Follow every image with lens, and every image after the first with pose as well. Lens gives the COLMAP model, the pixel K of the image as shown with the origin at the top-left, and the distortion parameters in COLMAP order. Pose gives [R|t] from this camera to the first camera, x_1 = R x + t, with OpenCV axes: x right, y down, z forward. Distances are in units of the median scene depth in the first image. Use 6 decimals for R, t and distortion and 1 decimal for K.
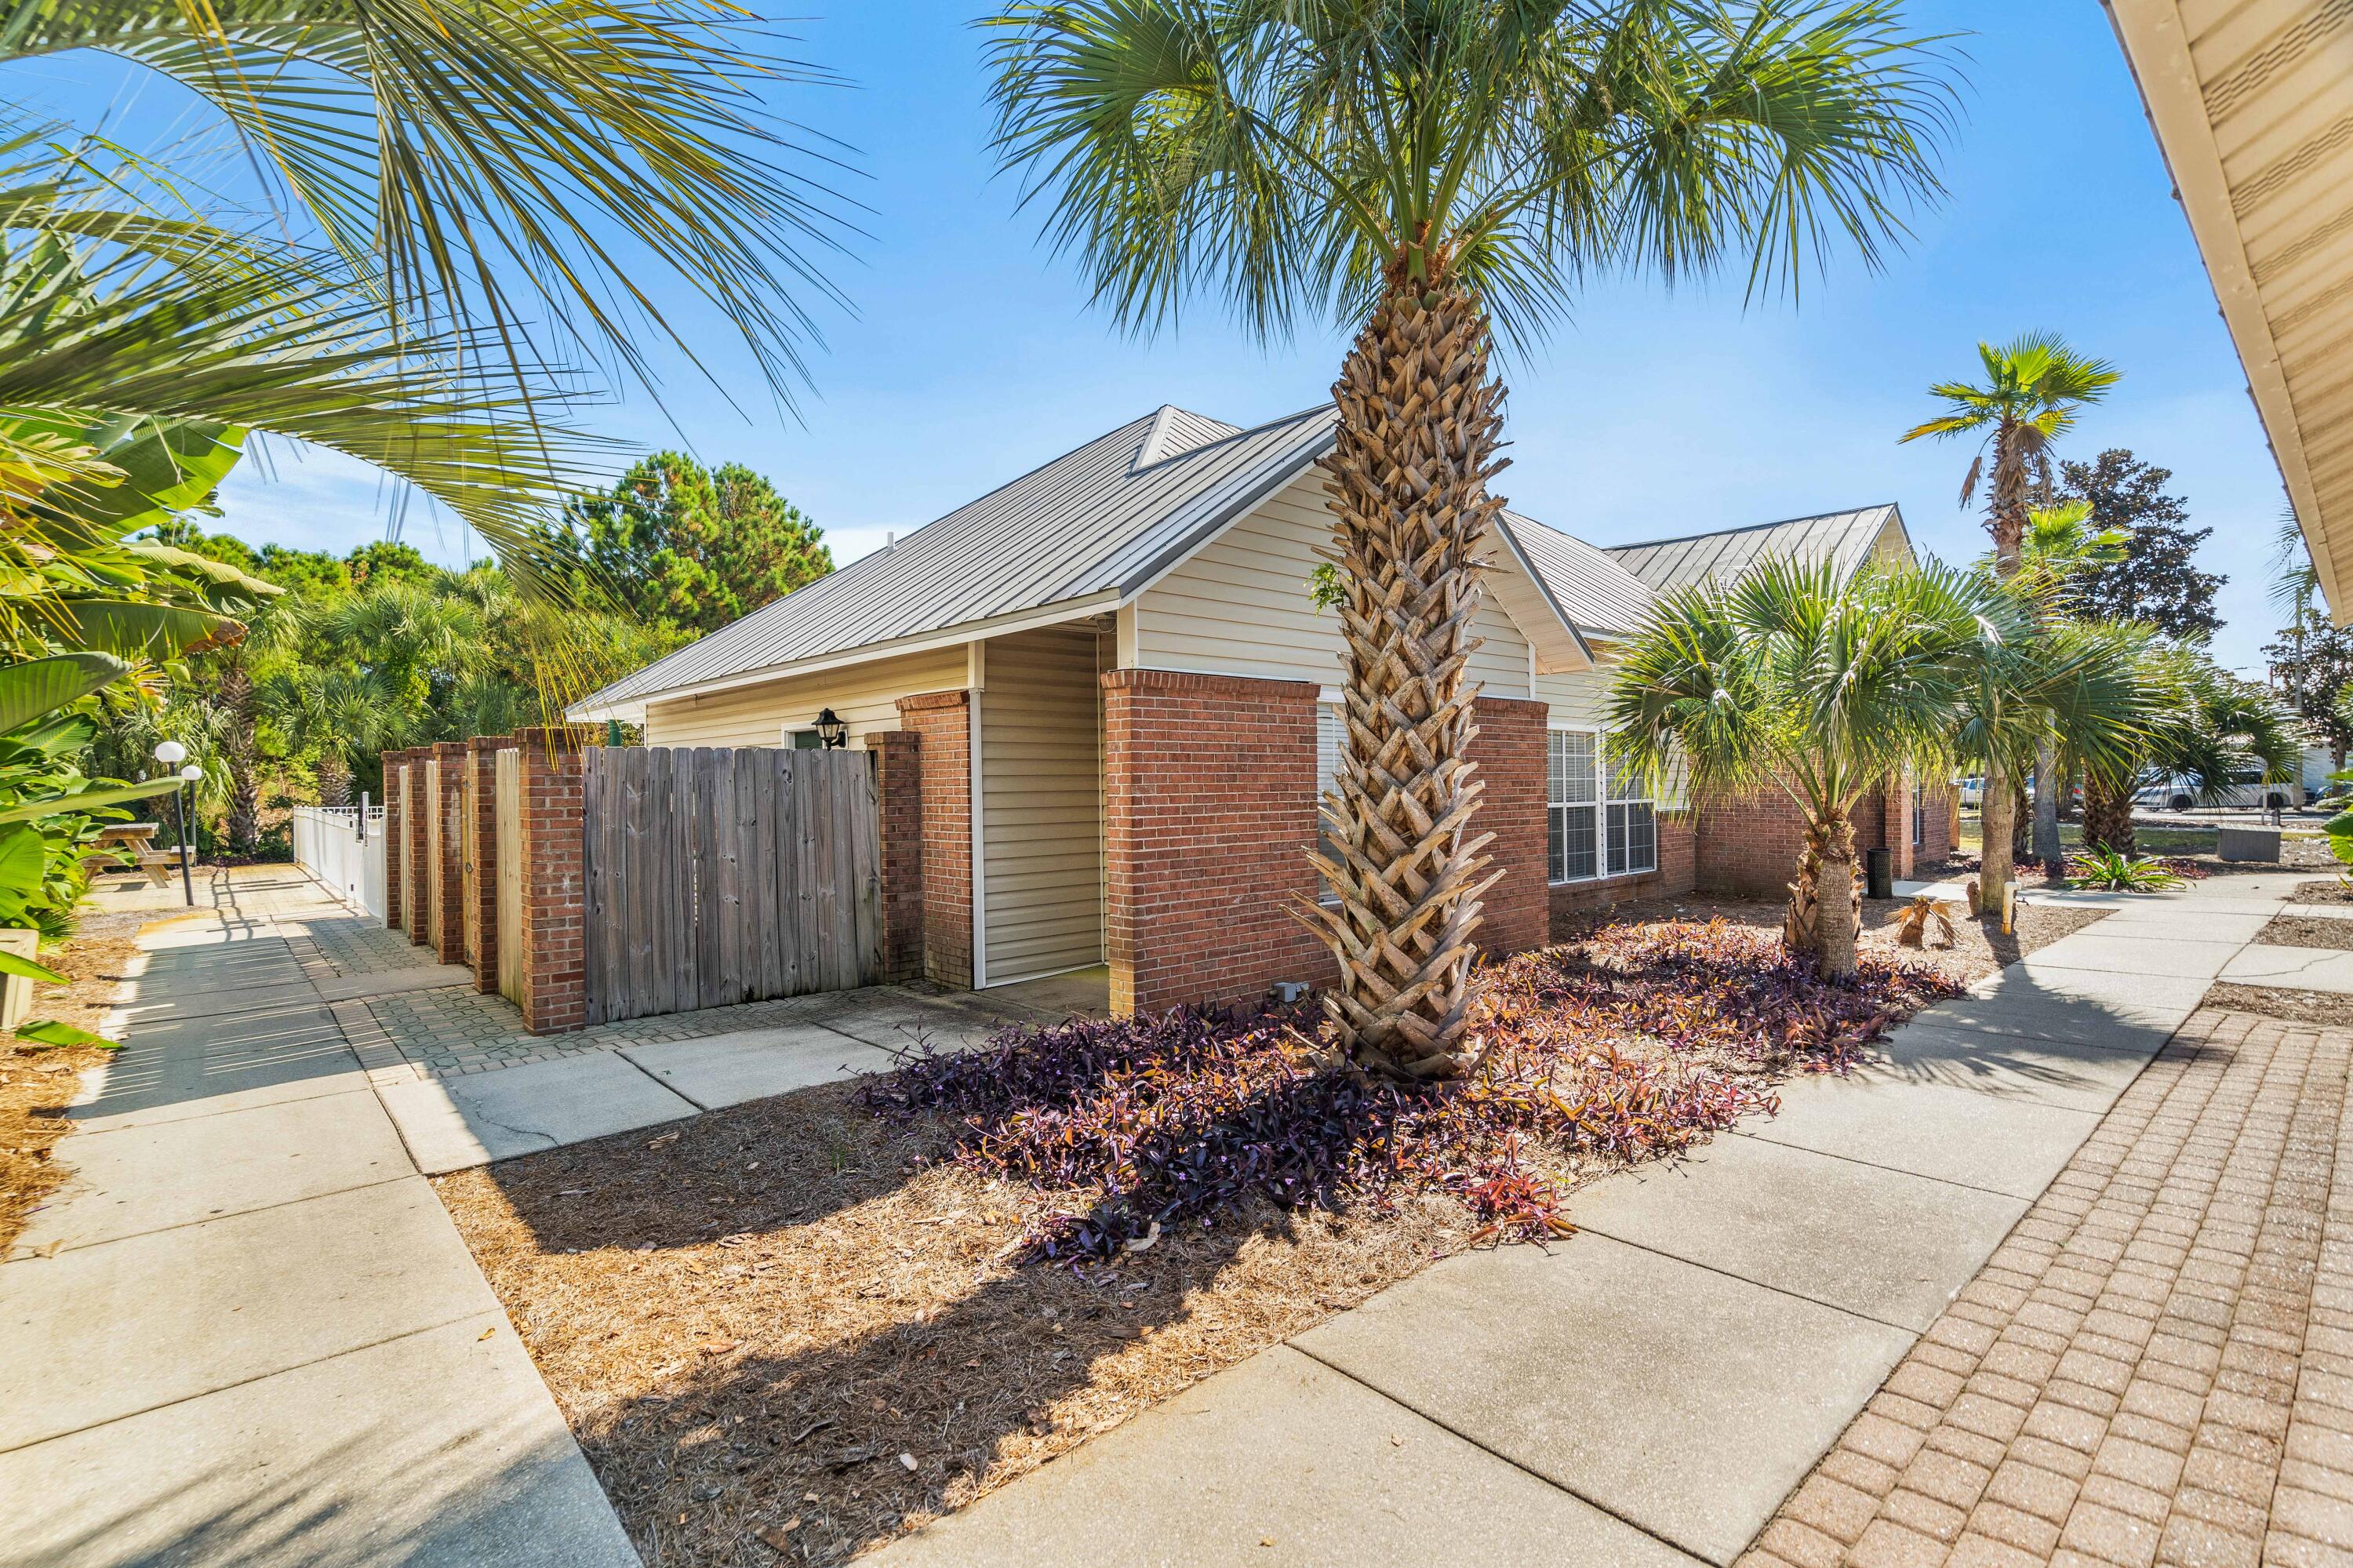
lens RADIAL K [[1095.0, 0, 1170.7], [0, 1095.0, 792.1], [0, 0, 1]] dist [-0.004203, -0.000259]
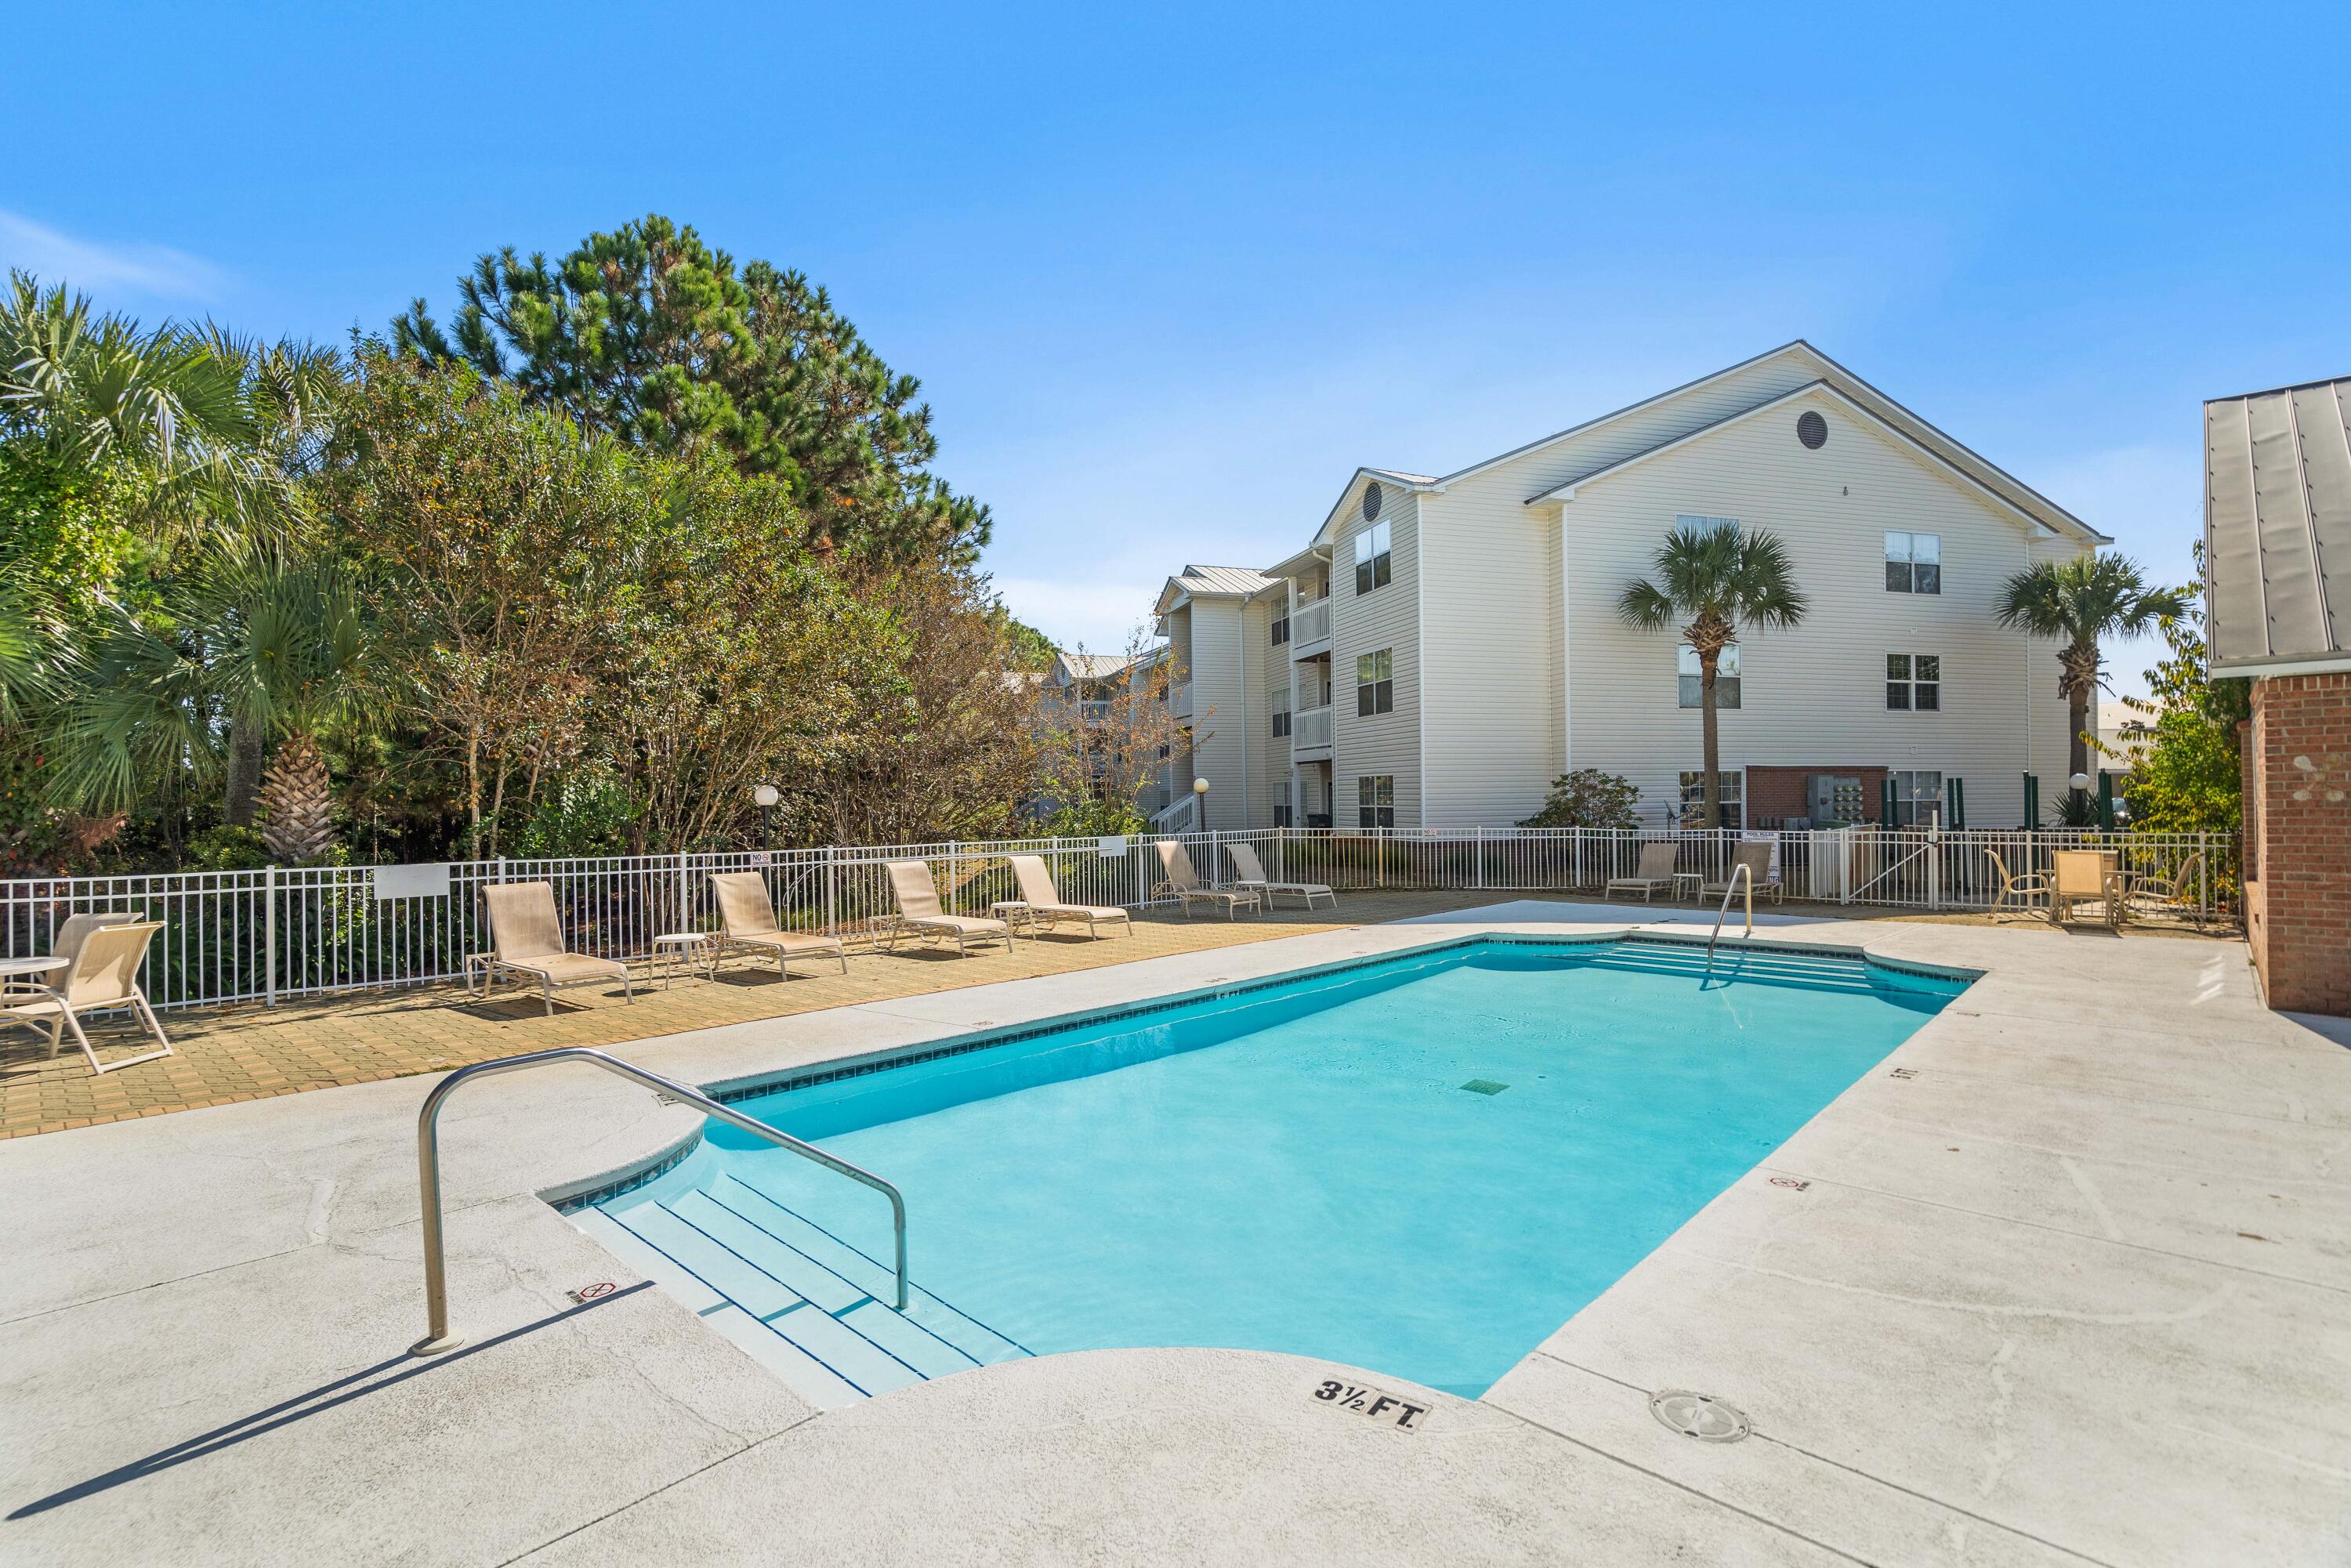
lens RADIAL K [[1094.0, 0, 1179.5], [0, 1094.0, 793.0], [0, 0, 1]] dist [-0.004203, -0.000259]
pose [[0.995197, 0.004790, 0.097774, -0.249273], [-0.003095, 0.999842, -0.017479, -0.005566], [-0.097842, 0.017092, 0.995055, 0.423190]]
